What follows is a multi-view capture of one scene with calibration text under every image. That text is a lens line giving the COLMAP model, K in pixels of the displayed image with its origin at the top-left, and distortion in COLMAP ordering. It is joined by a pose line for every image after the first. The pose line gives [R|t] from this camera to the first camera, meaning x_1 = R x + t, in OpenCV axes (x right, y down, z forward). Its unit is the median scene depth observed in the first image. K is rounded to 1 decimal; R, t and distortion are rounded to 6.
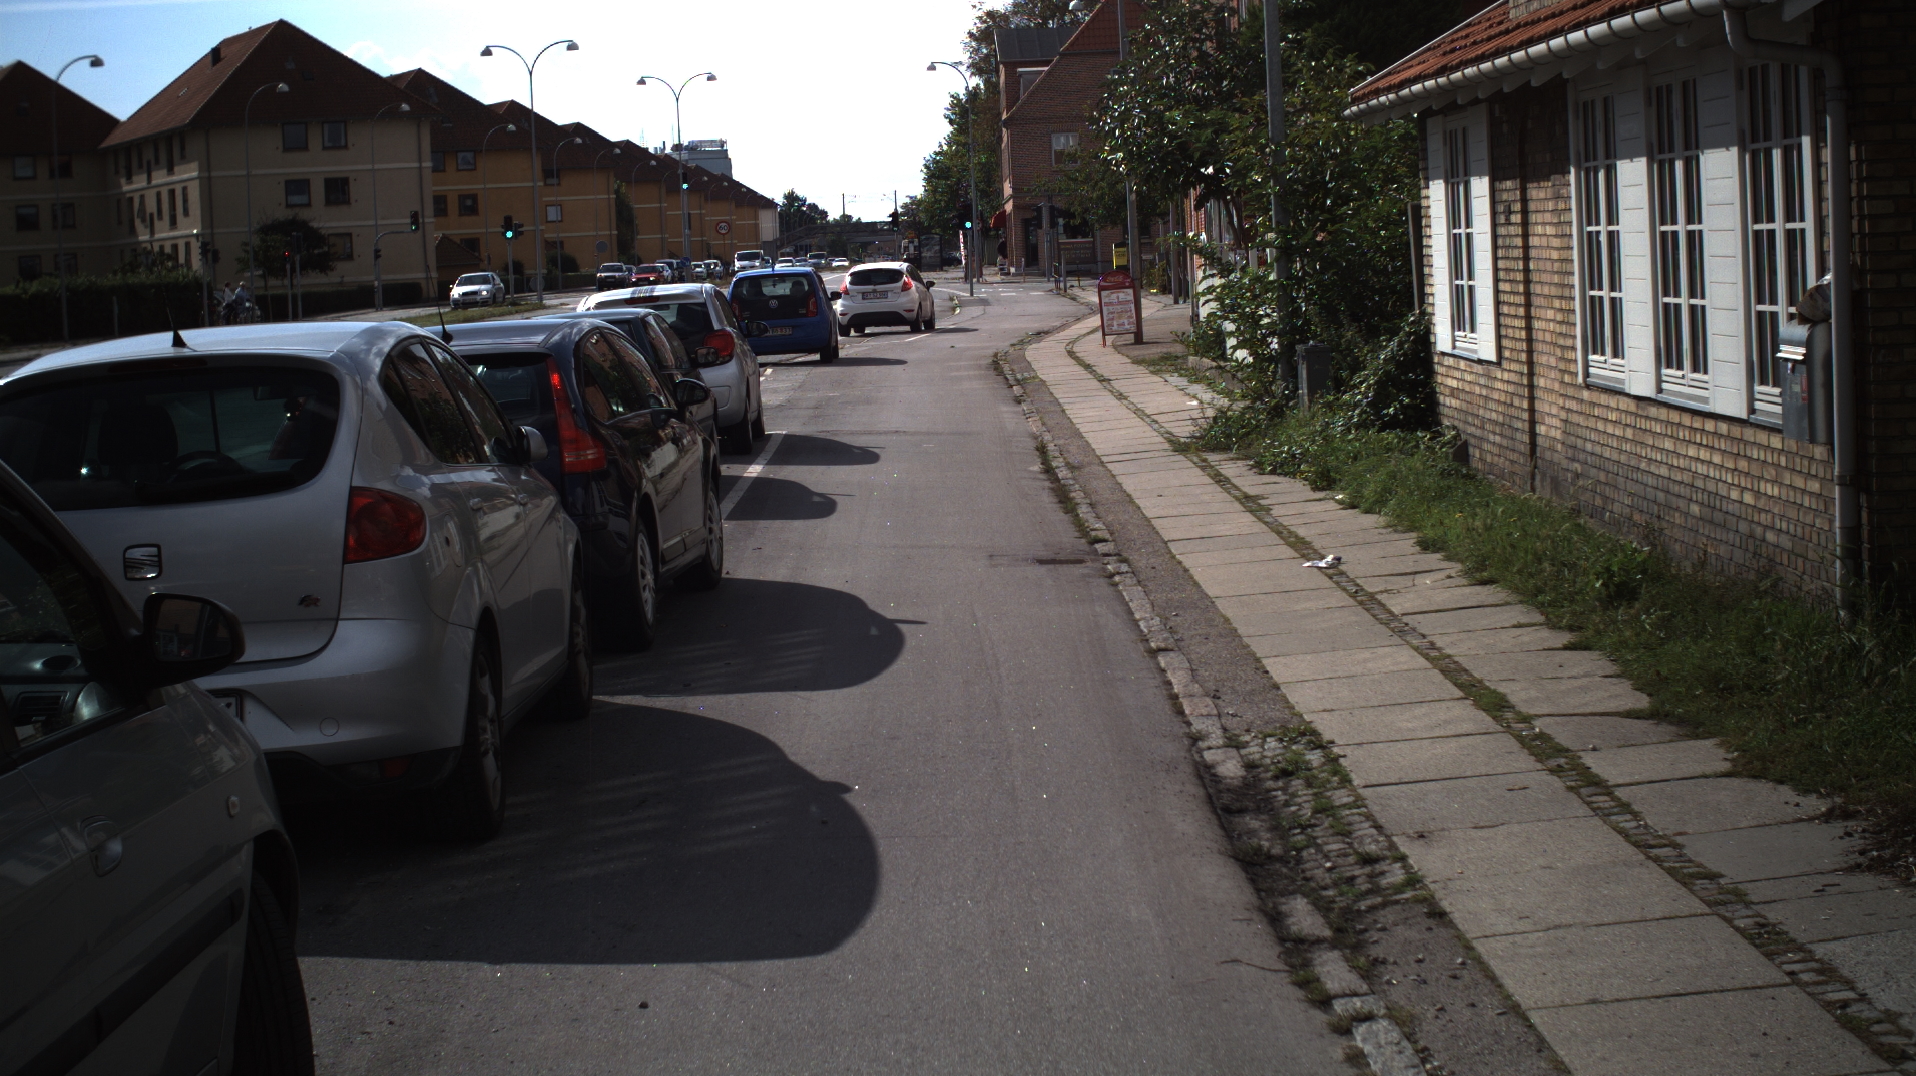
lens RADIAL K [[3267.9, 0, 958.0], [0, 3267.9, 538.0], [0, 0, 1]] dist [-0.269870, 0.306657]
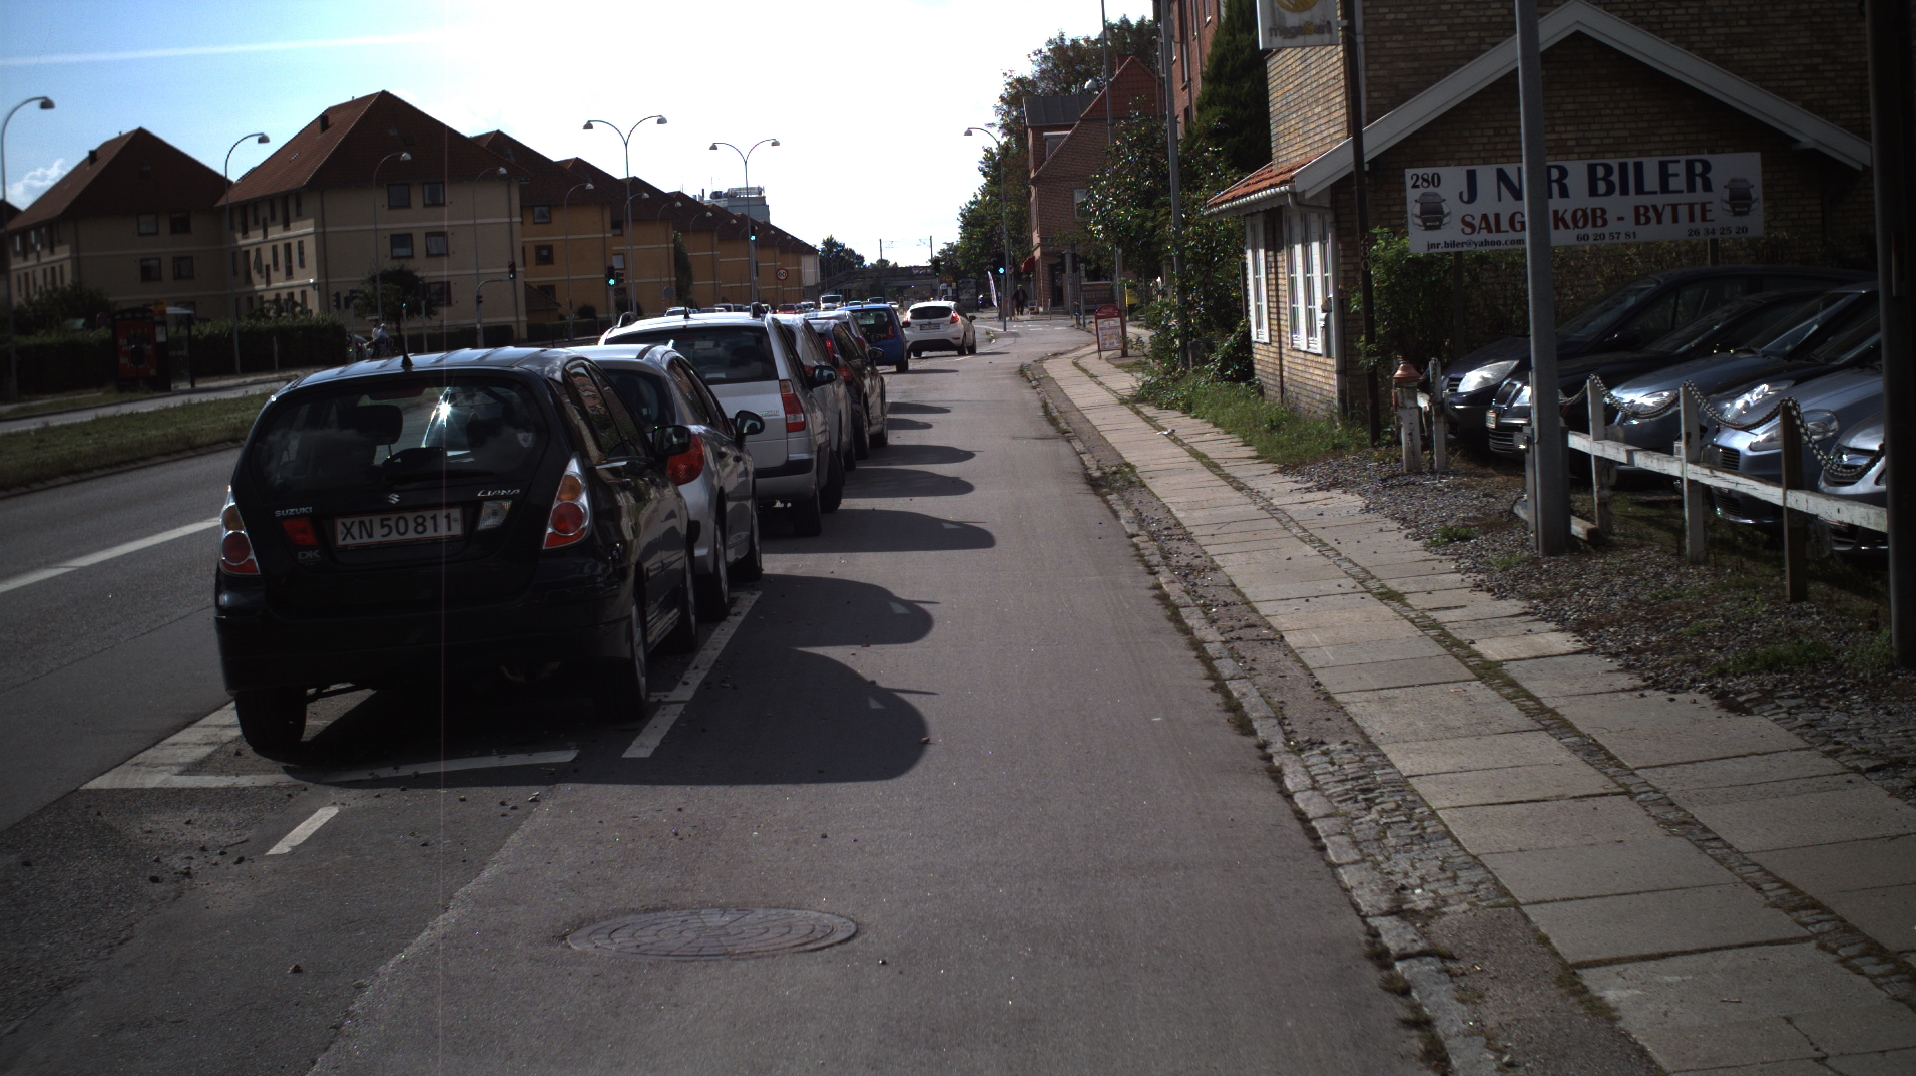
lens RADIAL K [[3267.9, 0, 958.0], [0, 3267.9, 538.0], [0, 0, 1]] dist [-0.269870, 0.306657]
pose [[0.999904, -0.008435, -0.010955, -0.000390], [0.008290, 0.999878, -0.013275, 0.013335], [0.011066, 0.013183, 0.999852, -0.146908]]
